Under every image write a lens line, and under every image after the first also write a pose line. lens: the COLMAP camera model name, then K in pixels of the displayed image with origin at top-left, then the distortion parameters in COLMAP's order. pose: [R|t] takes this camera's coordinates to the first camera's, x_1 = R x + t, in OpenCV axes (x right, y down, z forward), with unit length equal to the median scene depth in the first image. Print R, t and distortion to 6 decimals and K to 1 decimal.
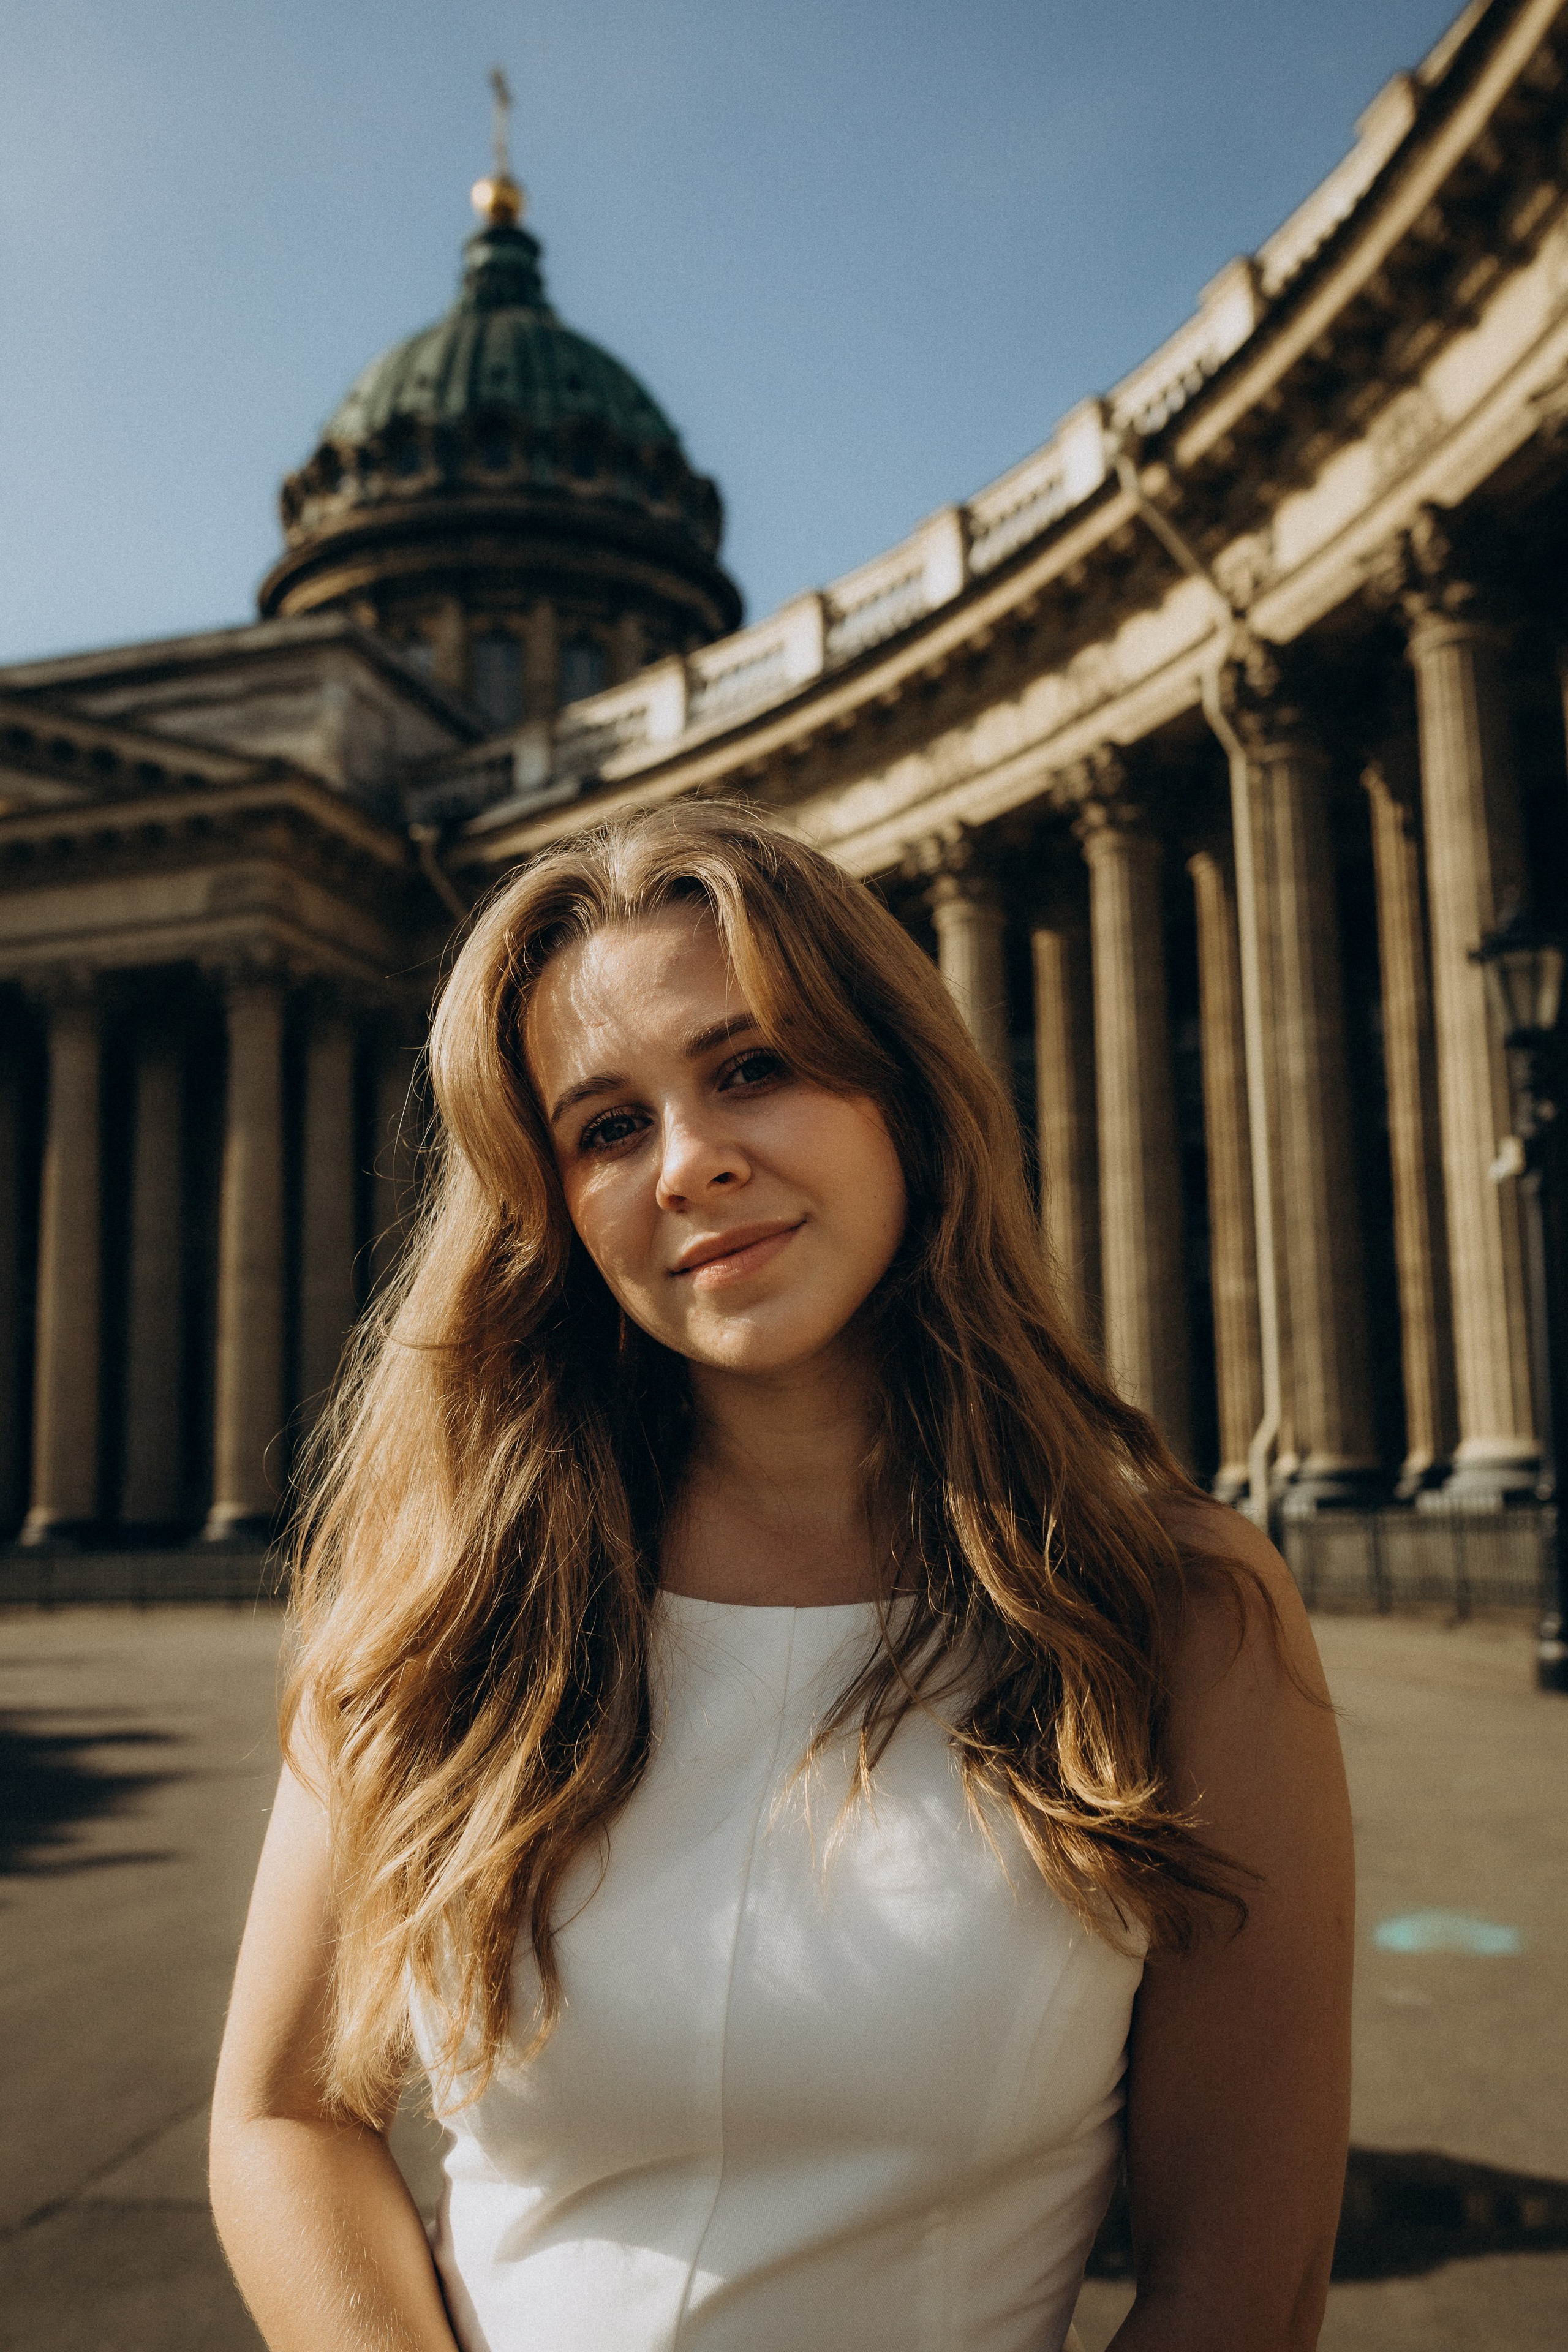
lens RADIAL K [[2254.8, 0, 784.0], [0, 2254.8, 1176.0], [0, 0, 1]] dist [-0.076436, 0.124529]
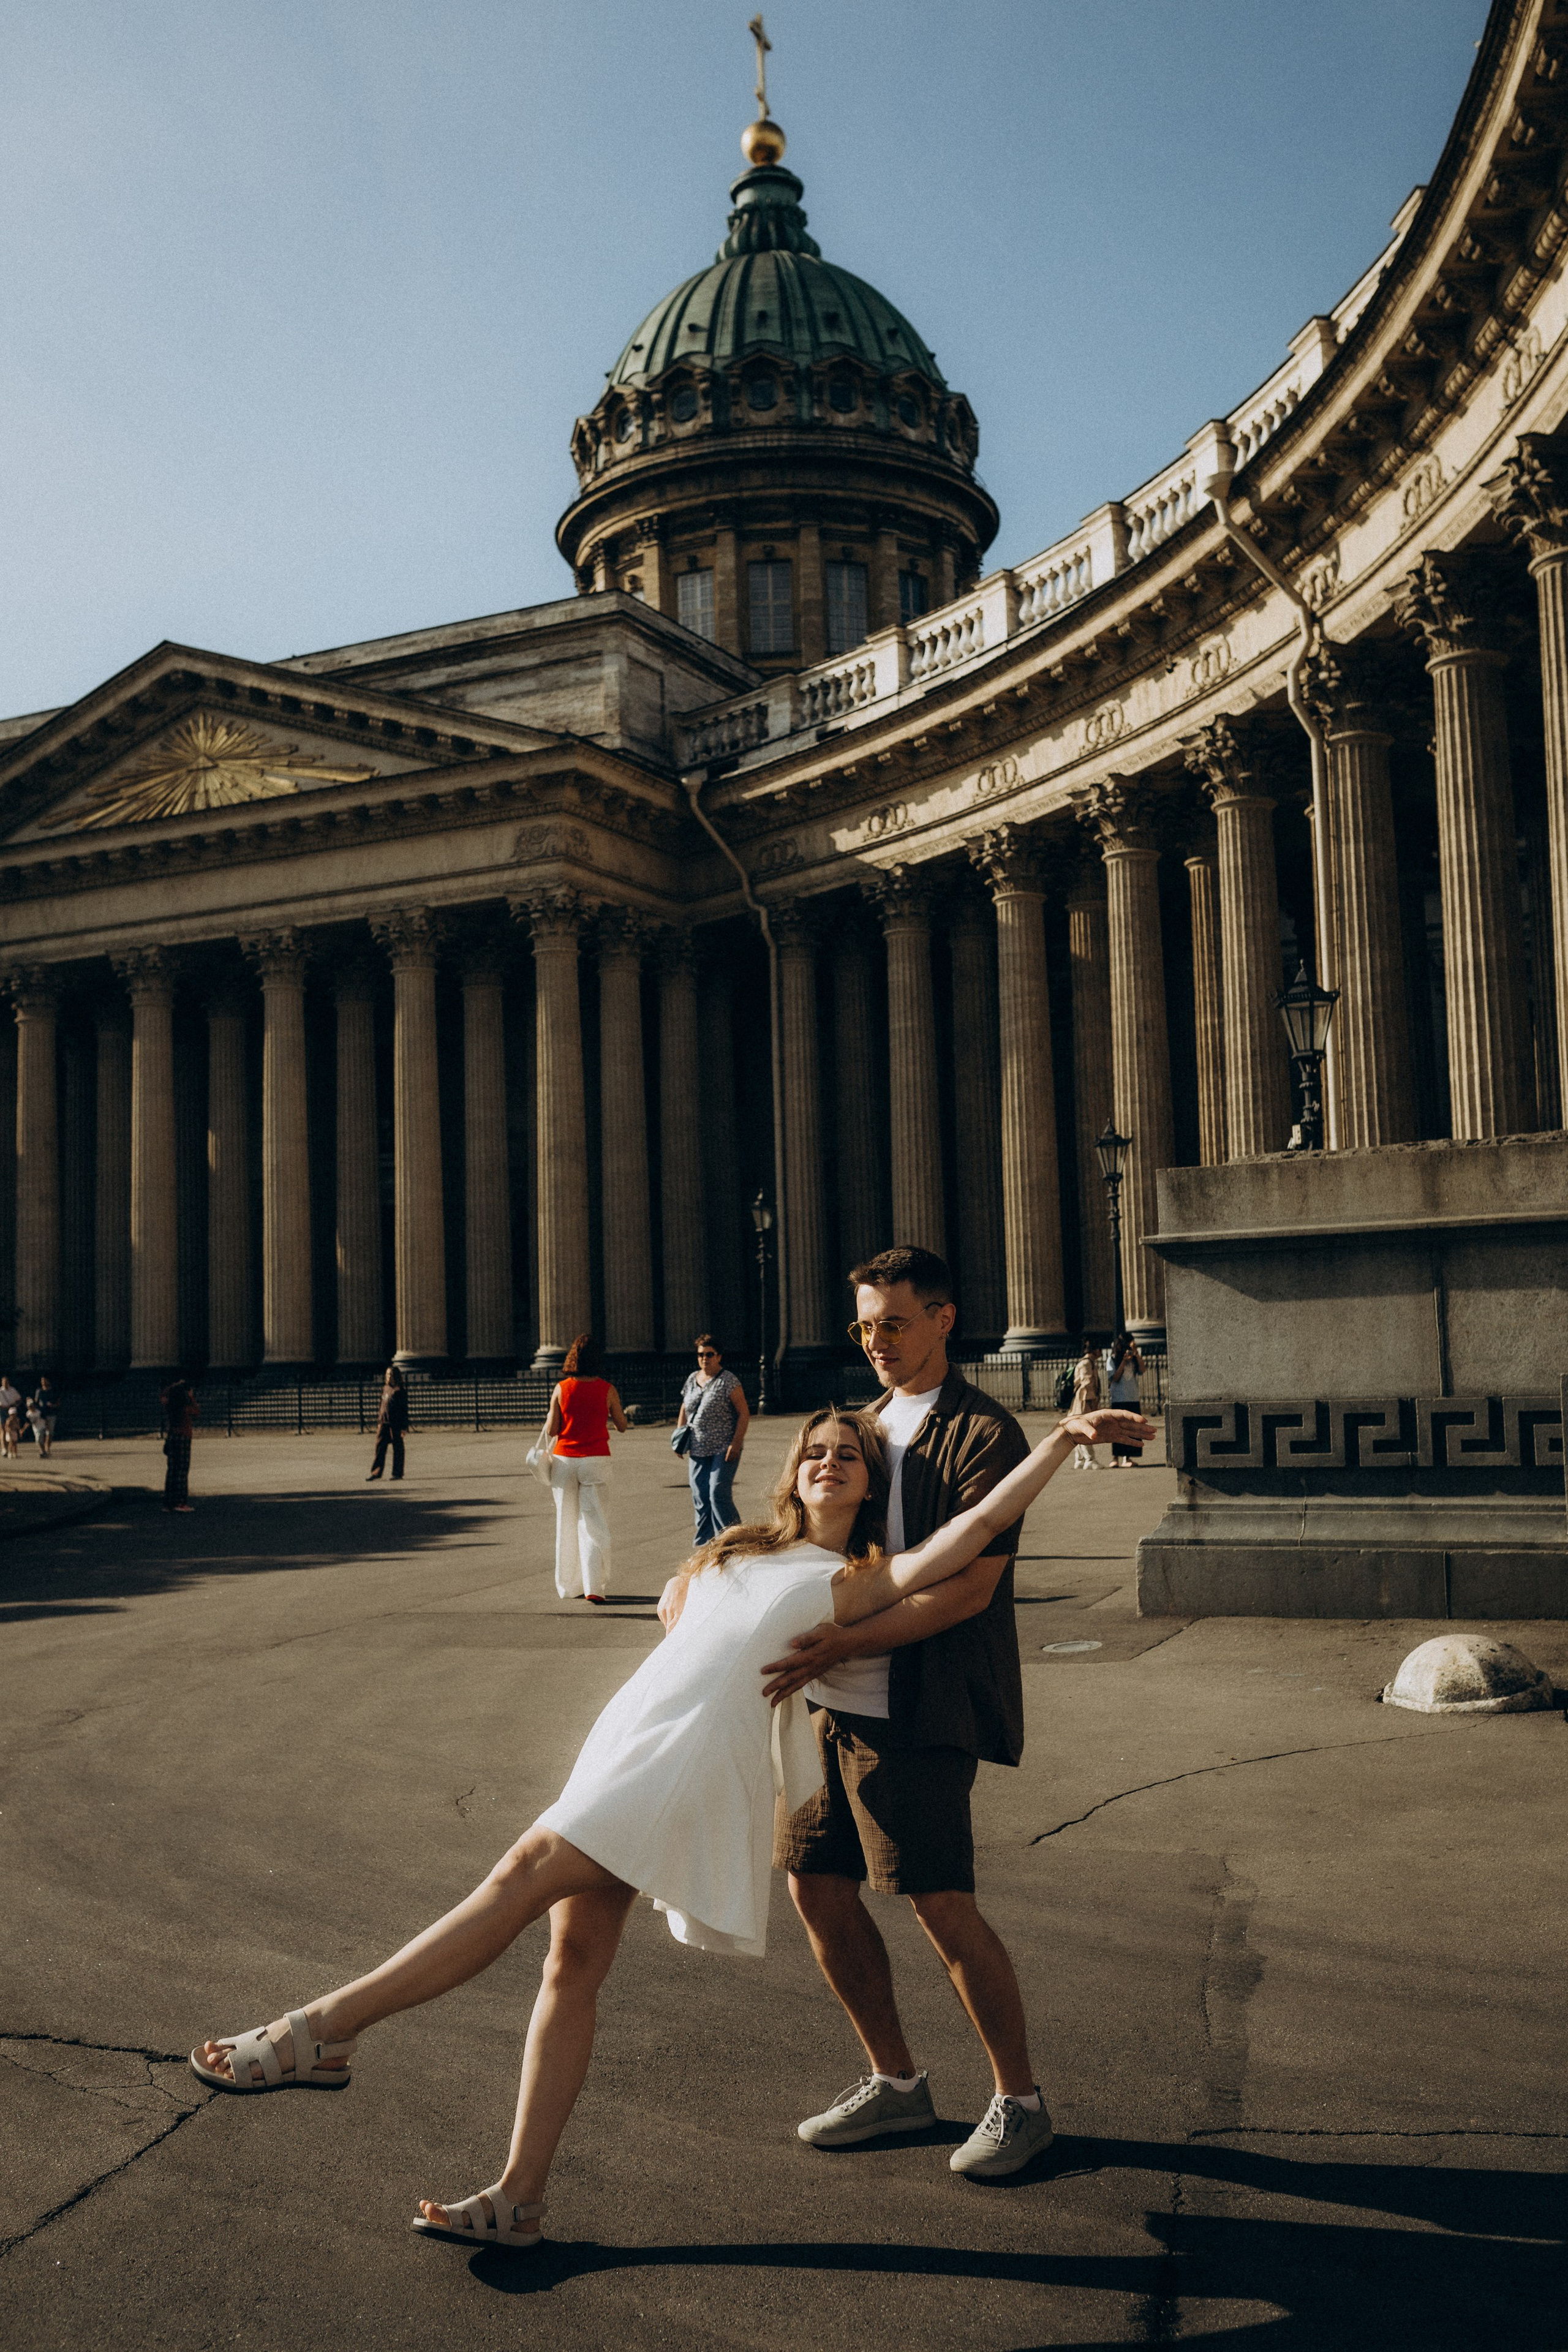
lens RADIAL K [[2219.9, 0, 784.0], [0, 2219.9, 1176.0], [0, 0, 1]] dist [-0.072068, 0.103719]
pose [[0.988709, -0.018464, -0.148703, 0.072375], [0.029965, 0.996697, 0.075479, -0.038169], [0.146819, -0.079083, 0.985997, -0.202240]]
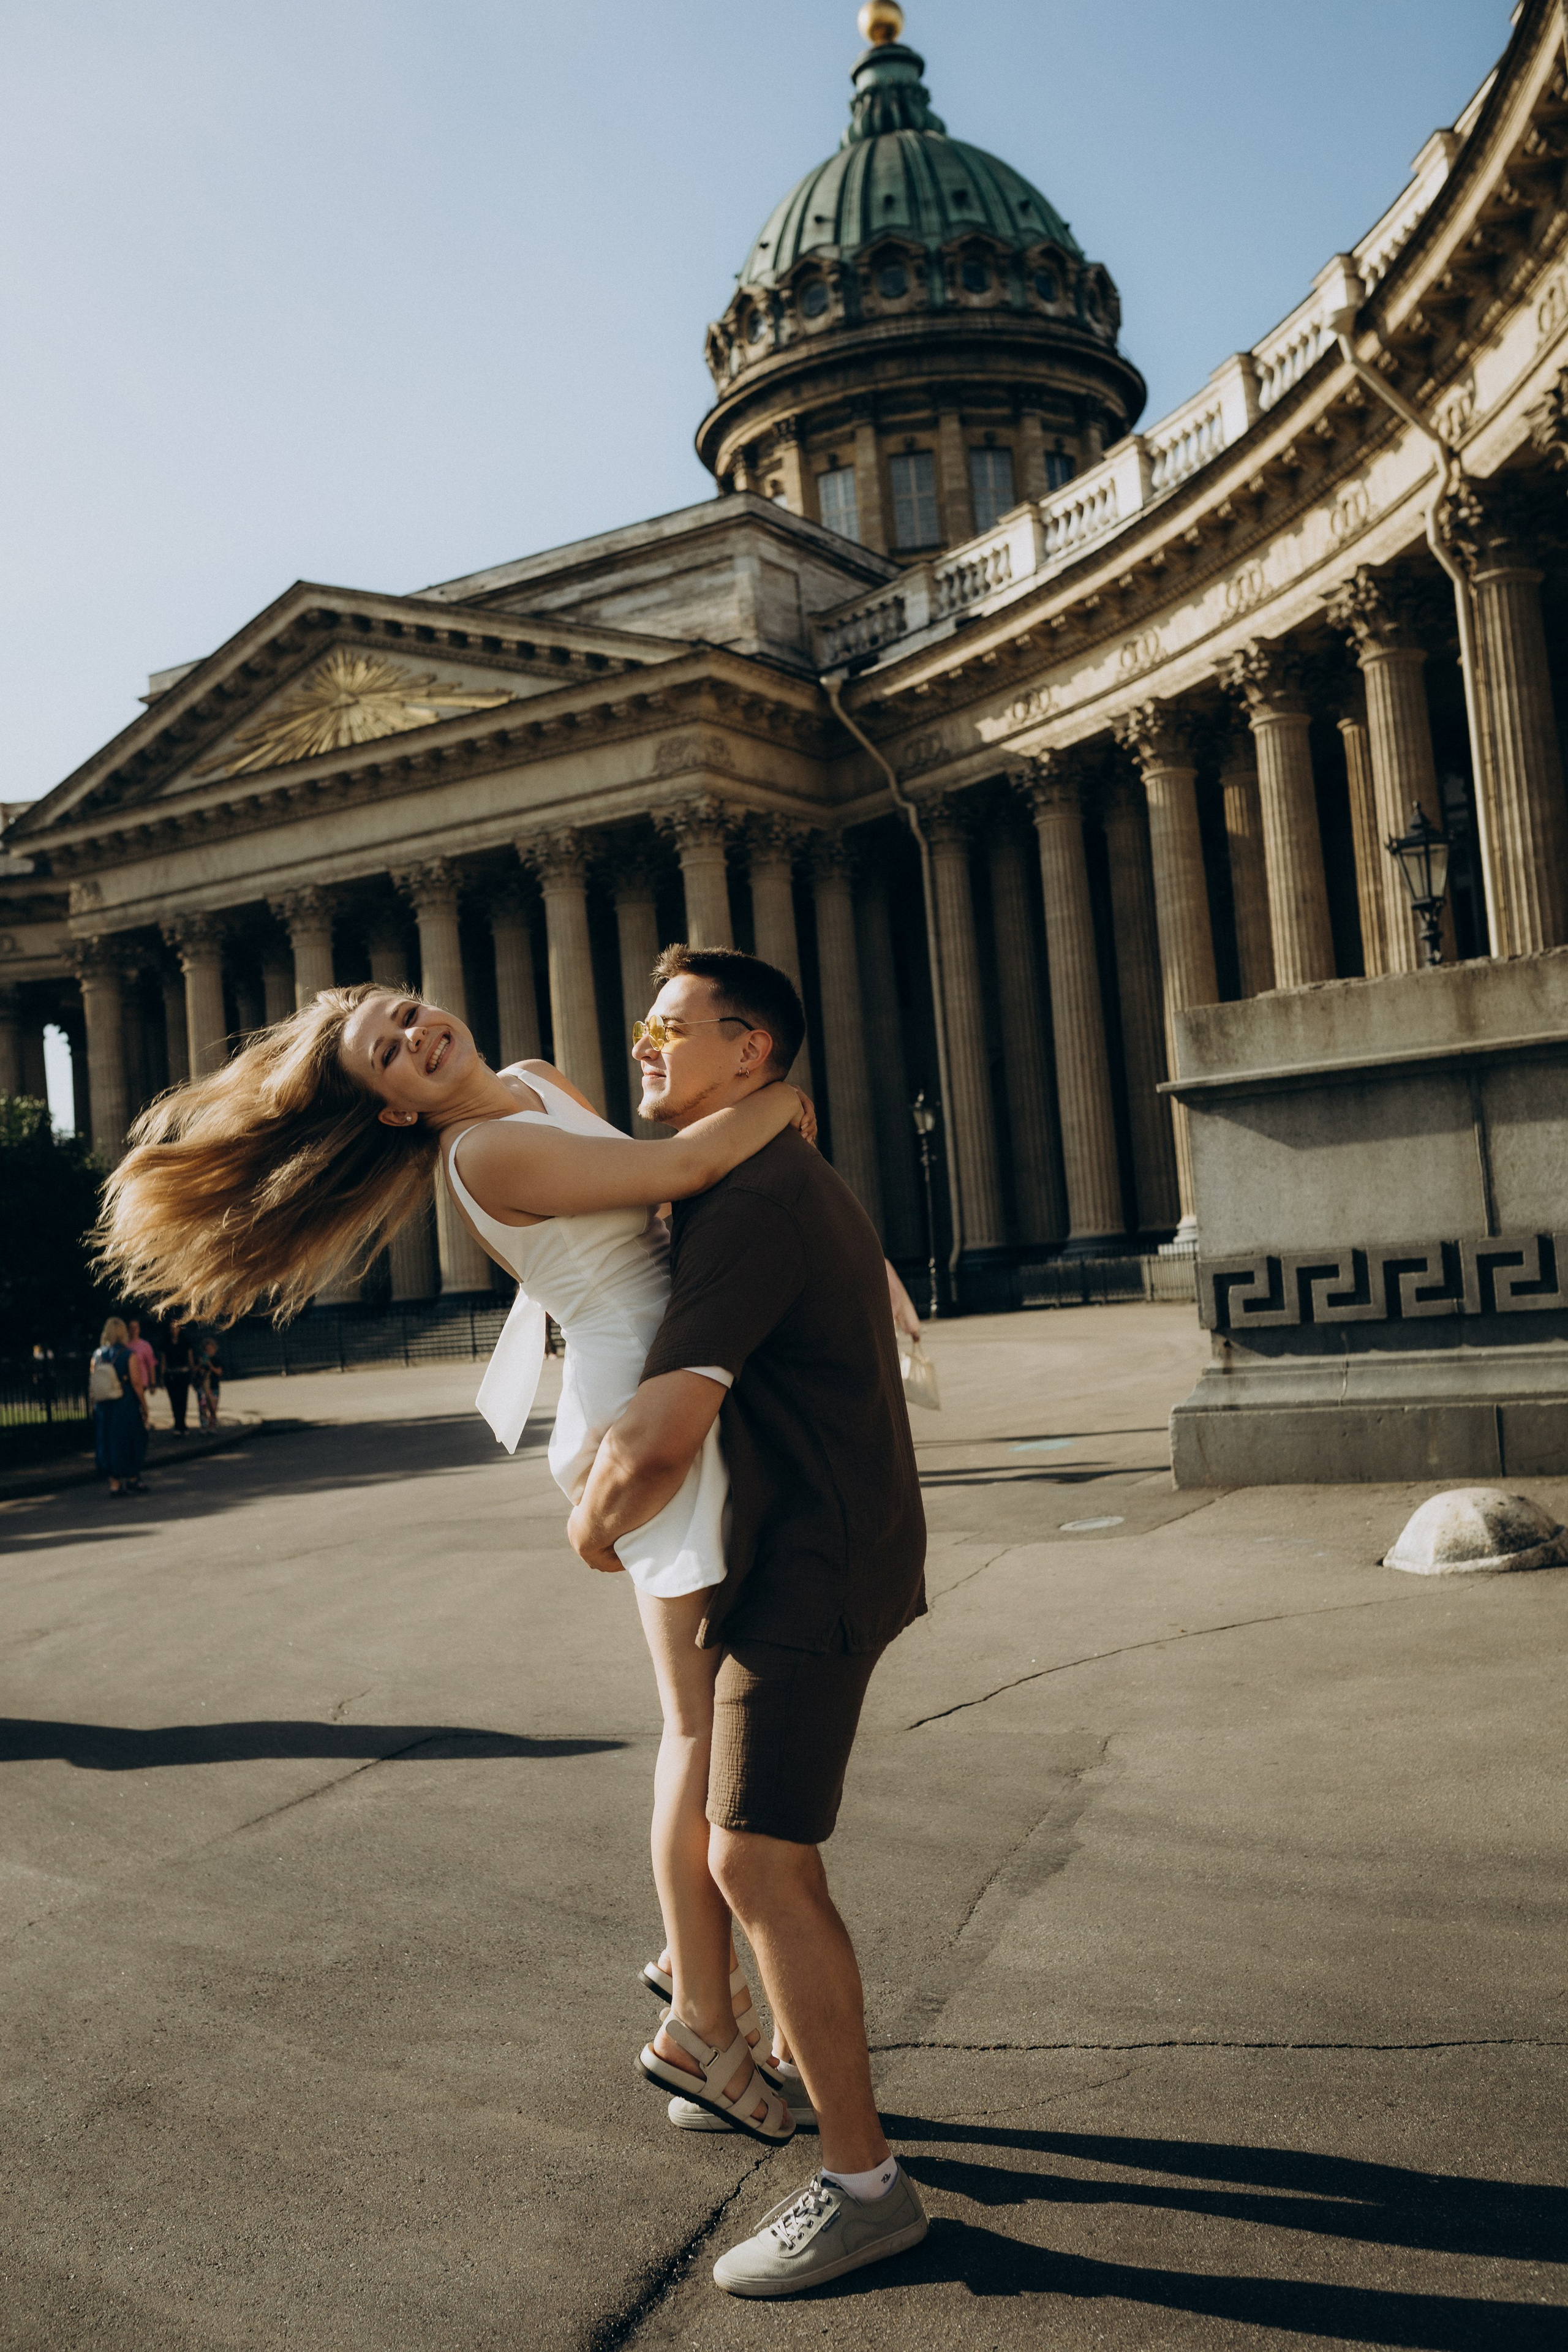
lens RADIAL K [[2225.2, 0, 784.0], [0, 2225.2, 1176.0], [0, 0, 1]] dist [-0.070904, 0.097318]
pose [[0.968086, -0.067417, -0.241380, 0.094724], [0.095766, 0.989560, 0.107700, -0.029660], [0.231600, -0.127378, 0.964436, -0.183279]]
